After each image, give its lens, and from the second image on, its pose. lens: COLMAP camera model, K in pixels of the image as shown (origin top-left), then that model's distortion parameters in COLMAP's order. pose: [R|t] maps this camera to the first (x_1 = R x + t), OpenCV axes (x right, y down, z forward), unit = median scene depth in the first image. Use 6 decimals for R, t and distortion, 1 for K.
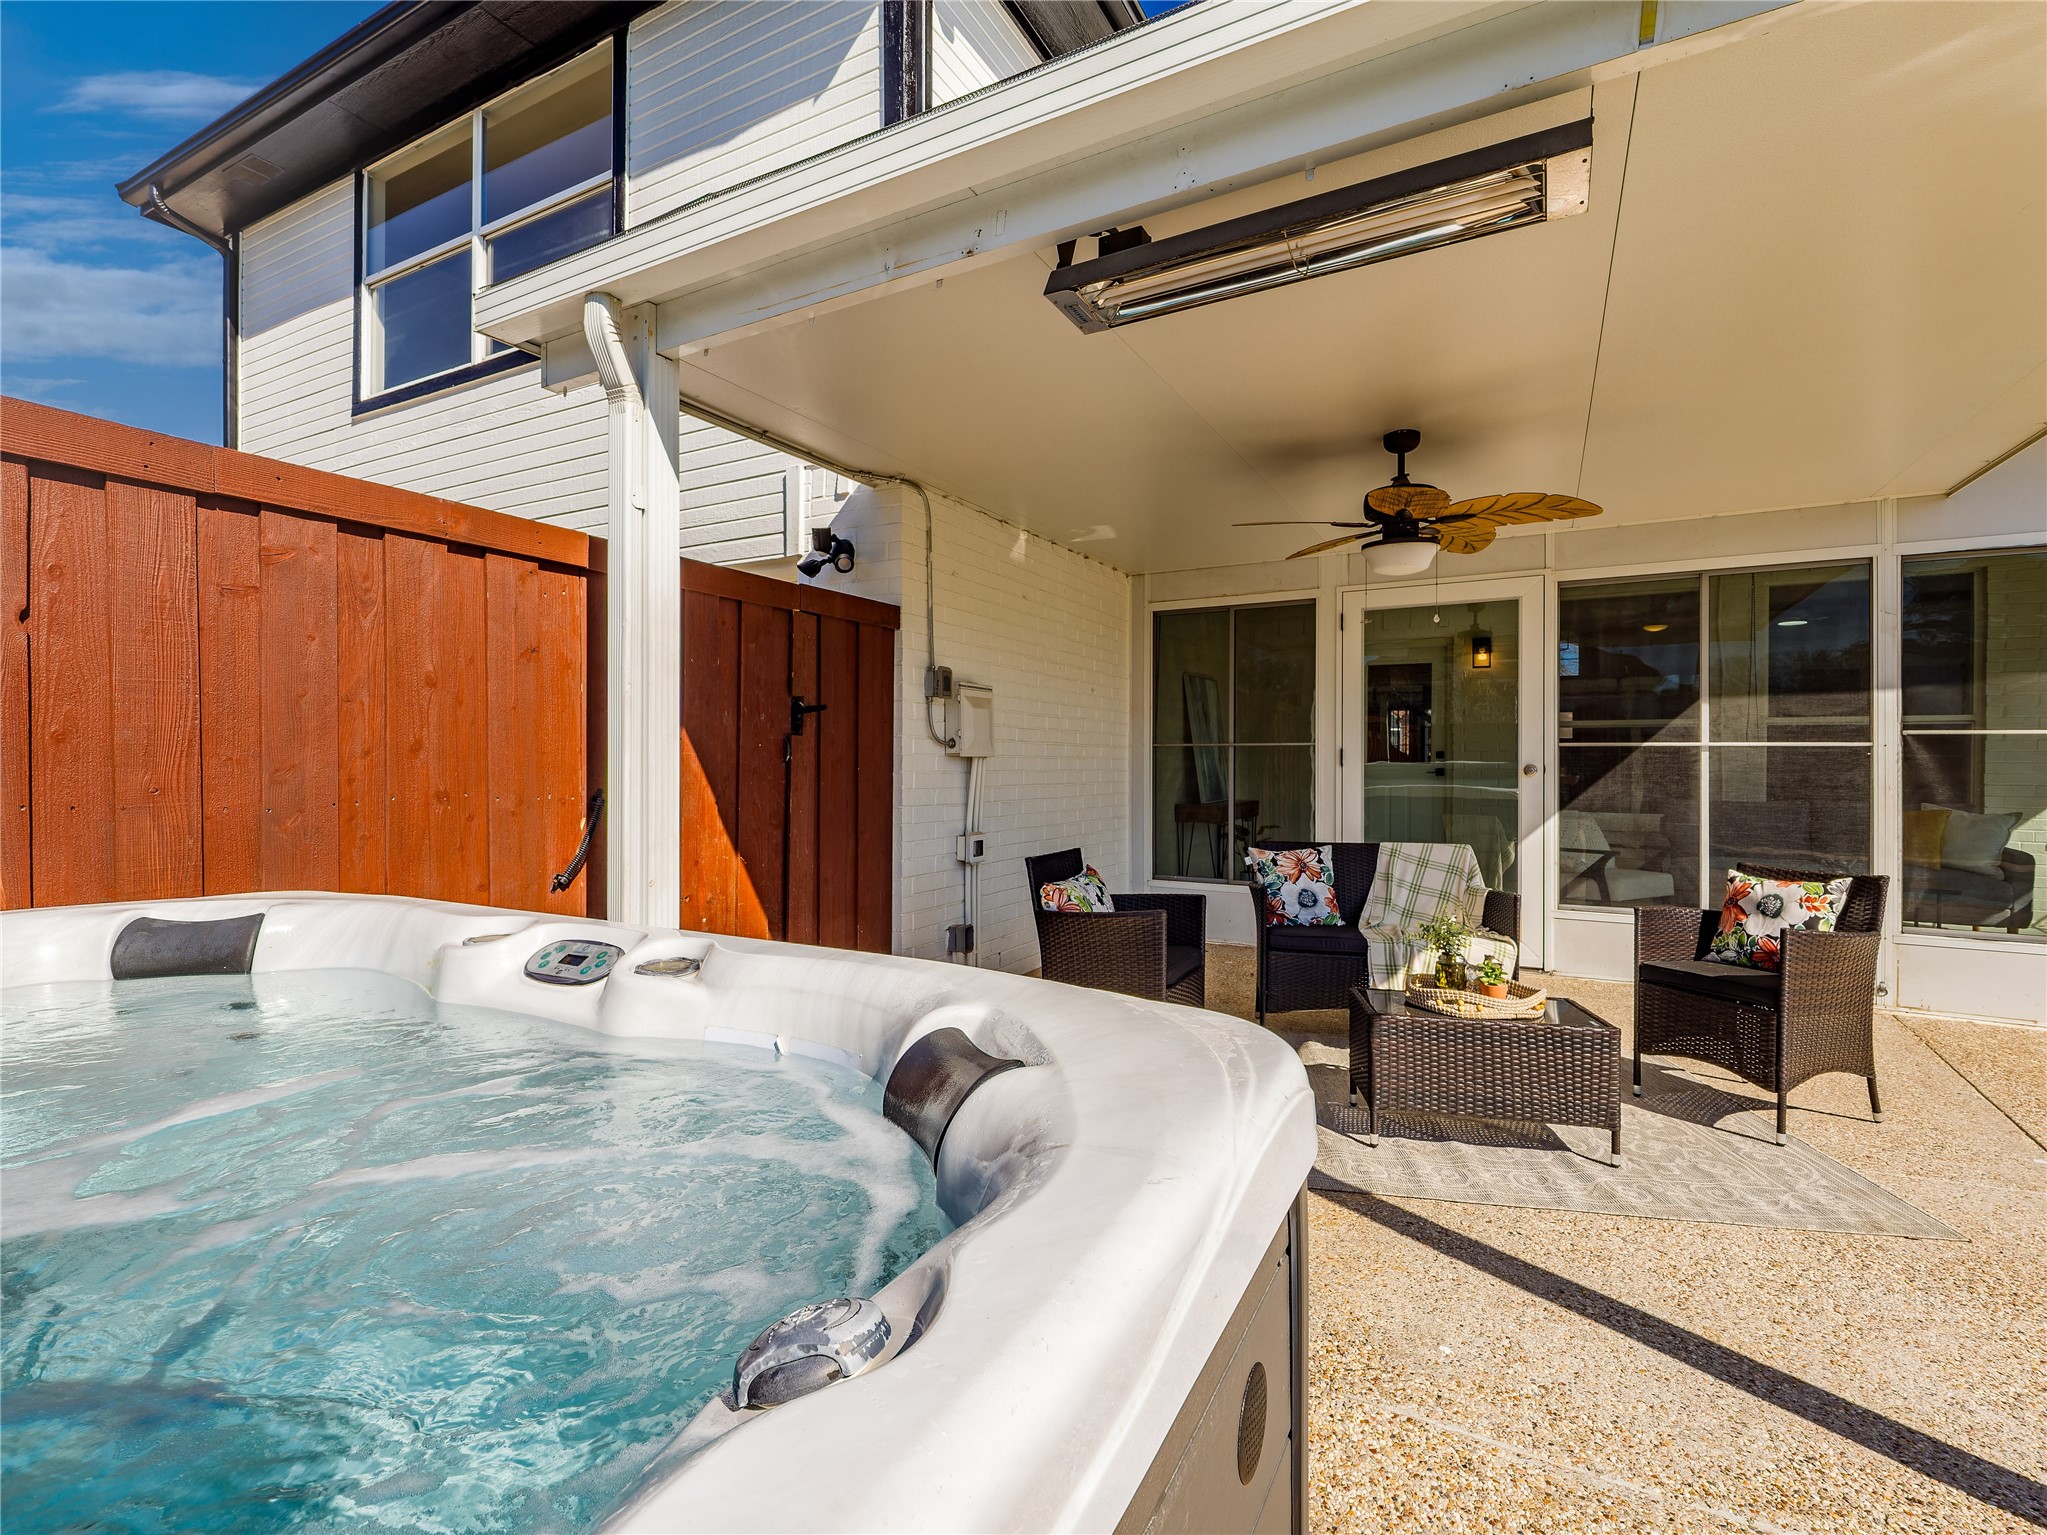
lens RADIAL K [[942.8, 0, 1032.2], [0, 942.8, 764.5], [0, 0, 1]] dist [0.001080, 0.000684]
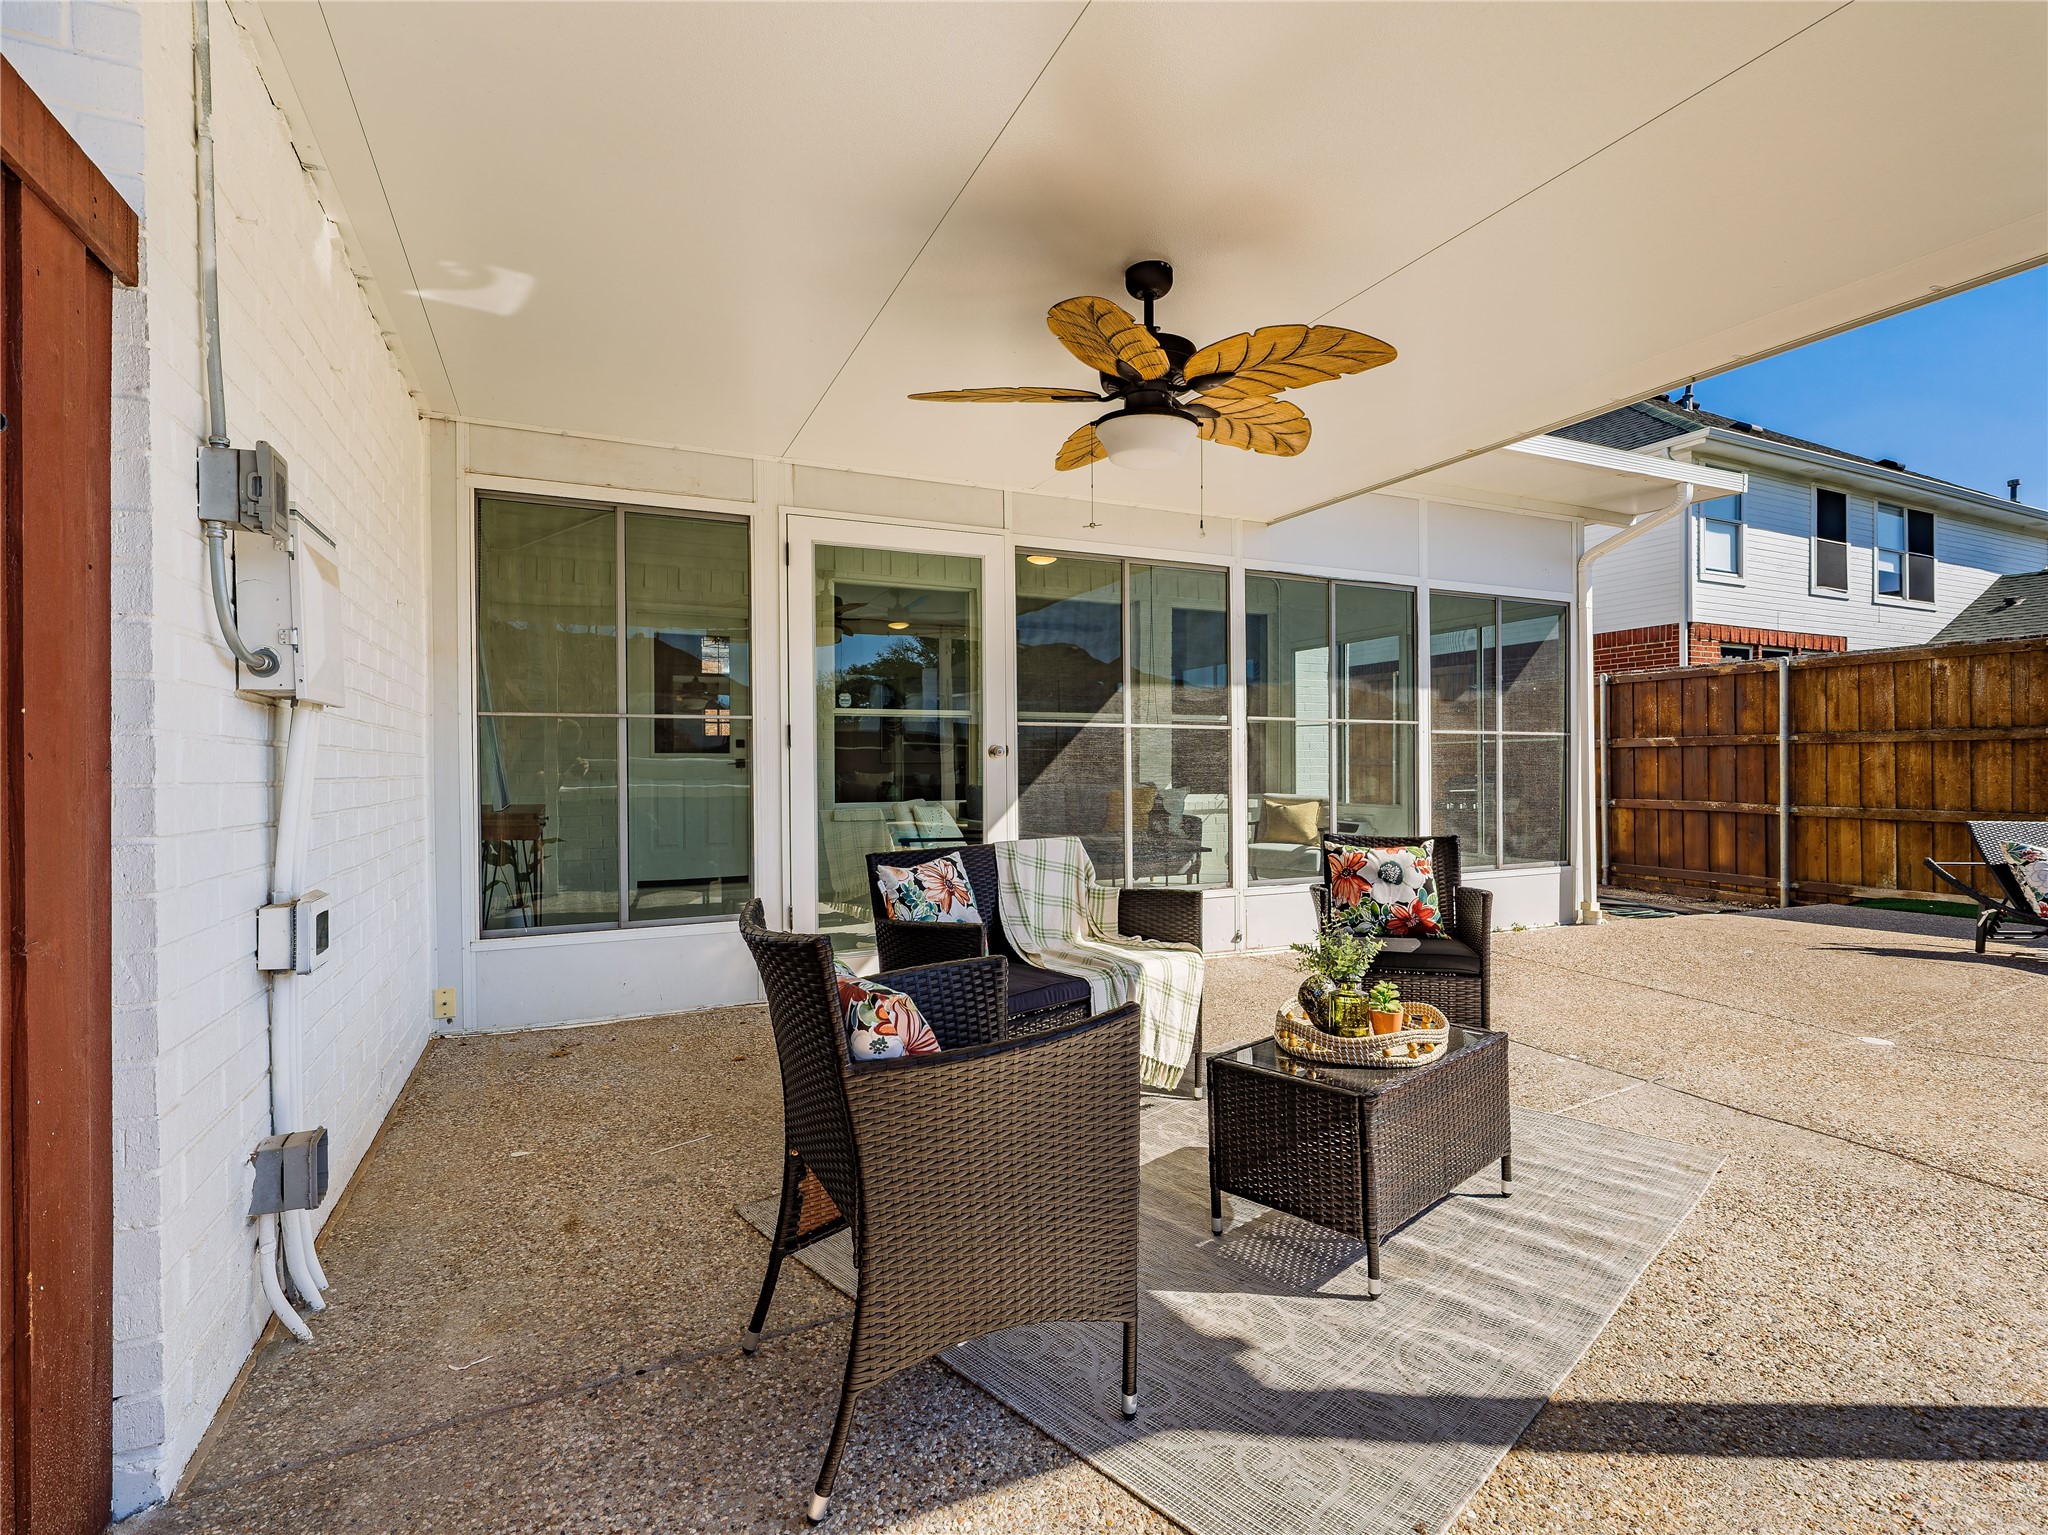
lens RADIAL K [[943.3, 0, 1032.7], [0, 943.3, 764.5], [0, 0, 1]] dist [0.001080, 0.000684]
pose [[0.600671, -0.007492, 0.799461, -0.197955], [0.010025, 0.999948, 0.001839, 0.019931], [-0.799434, 0.006909, 0.600715, 0.518895]]
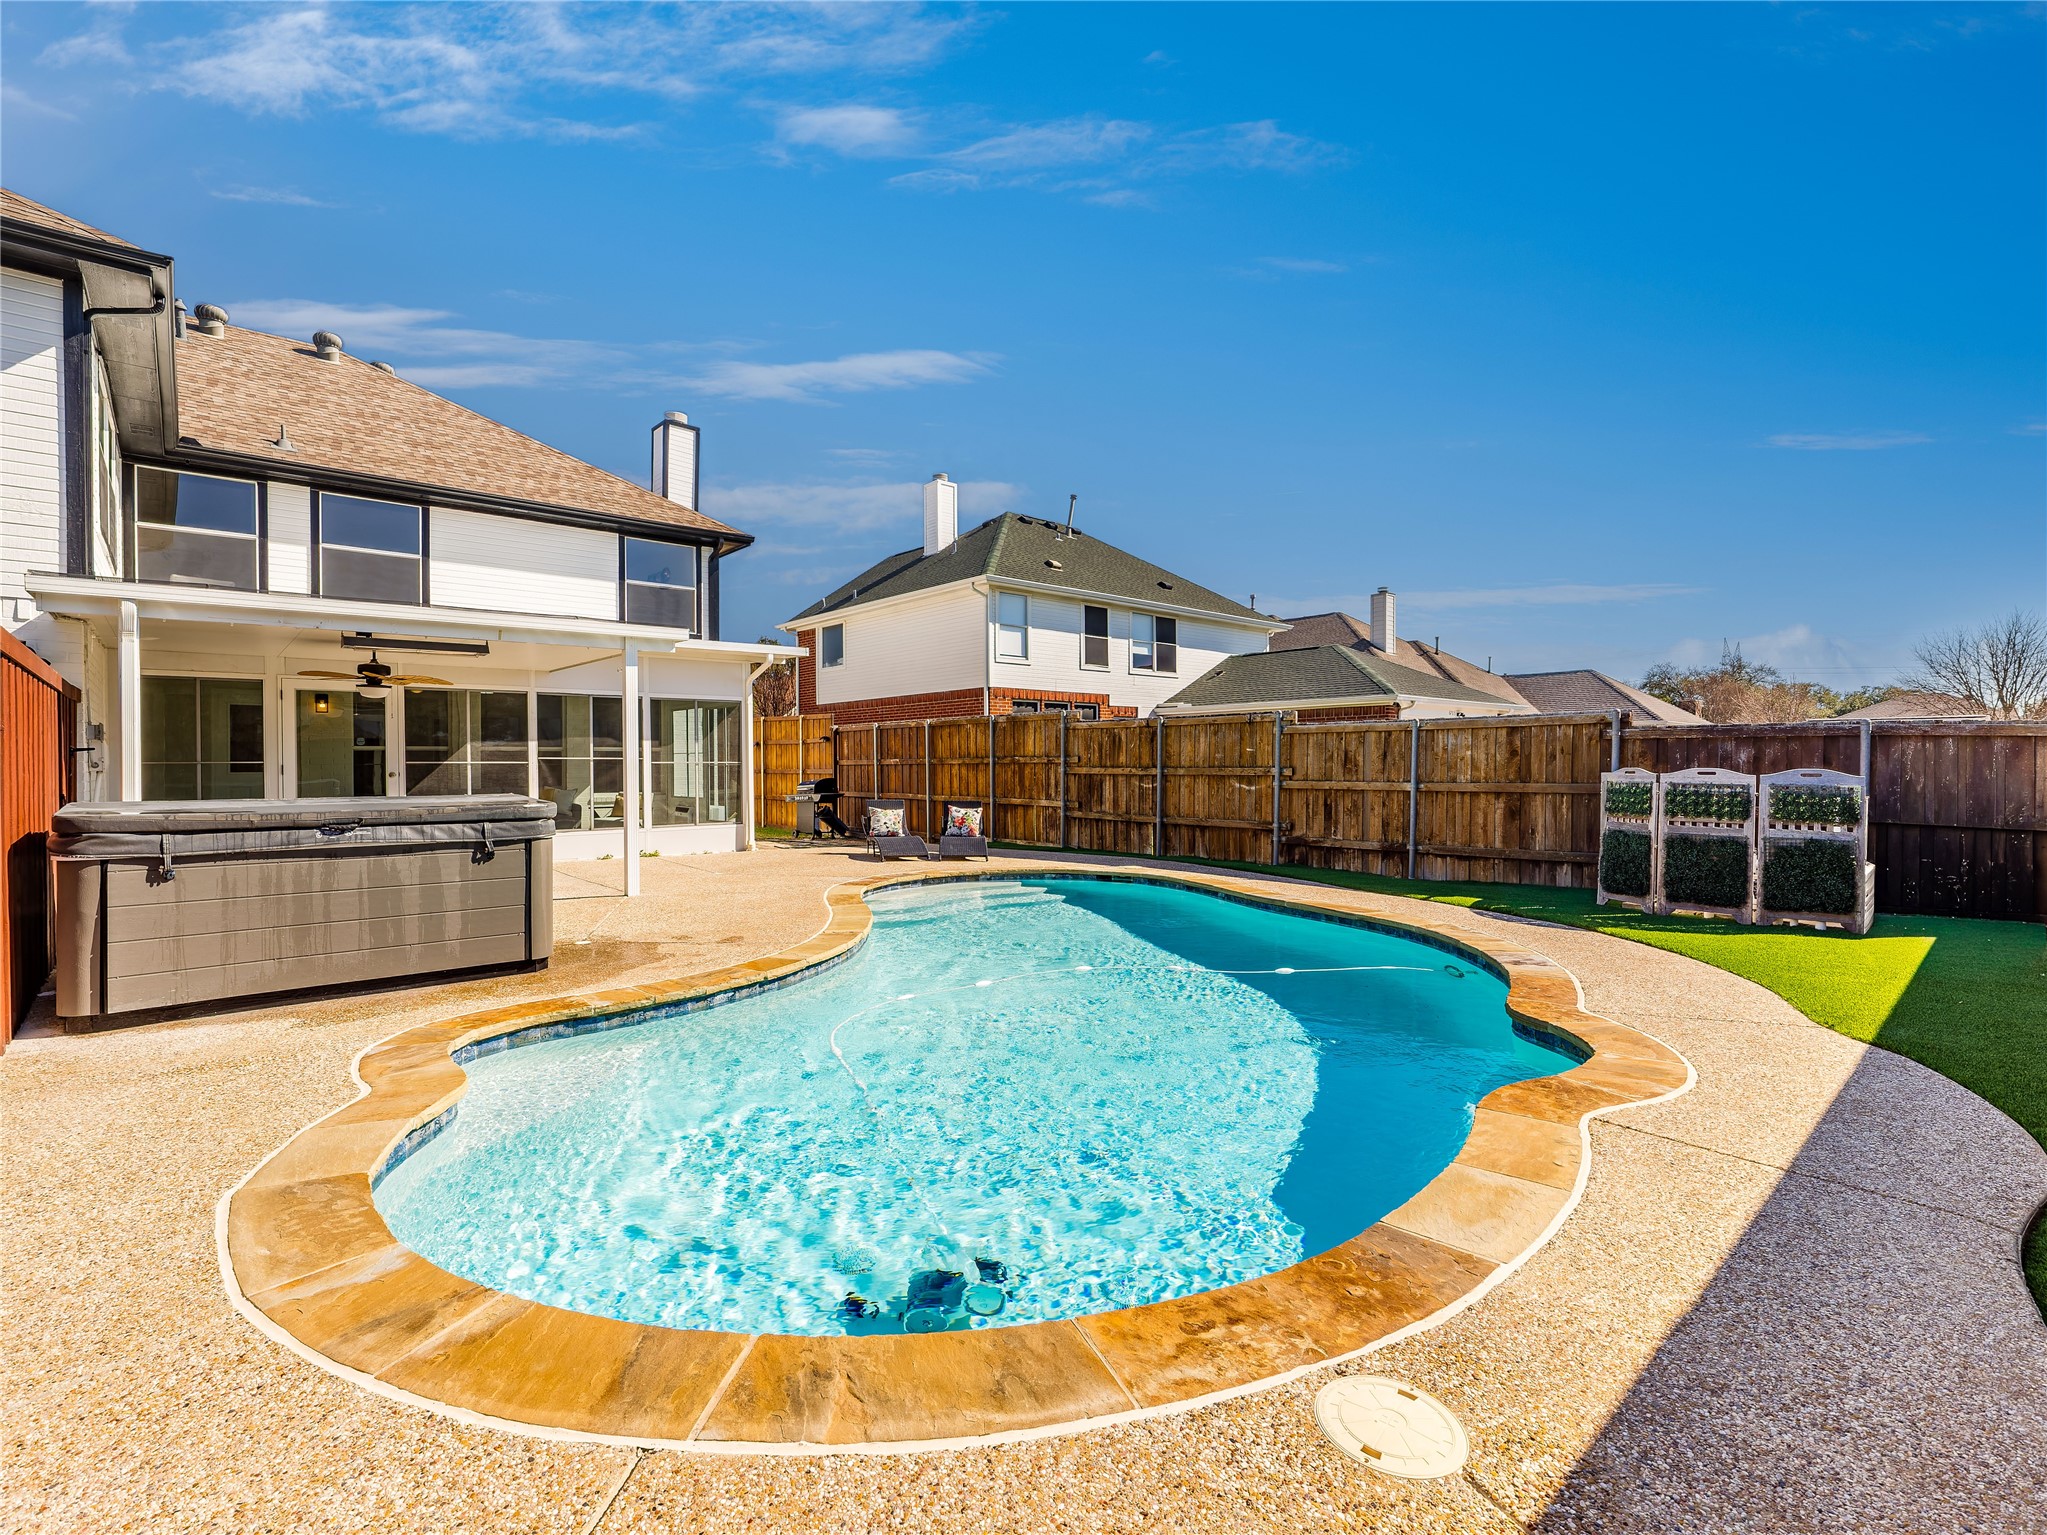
lens RADIAL K [[903.9, 0, 980.1], [0, 903.9, 765.8], [0, 0, 1]] dist [0.000032, 0.000232]
pose [[0.370176, -0.007064, 0.928935, -1.021193], [0.013238, 0.999910, 0.002328, -0.003044], [-0.928867, 0.011436, 0.370236, -1.144437]]
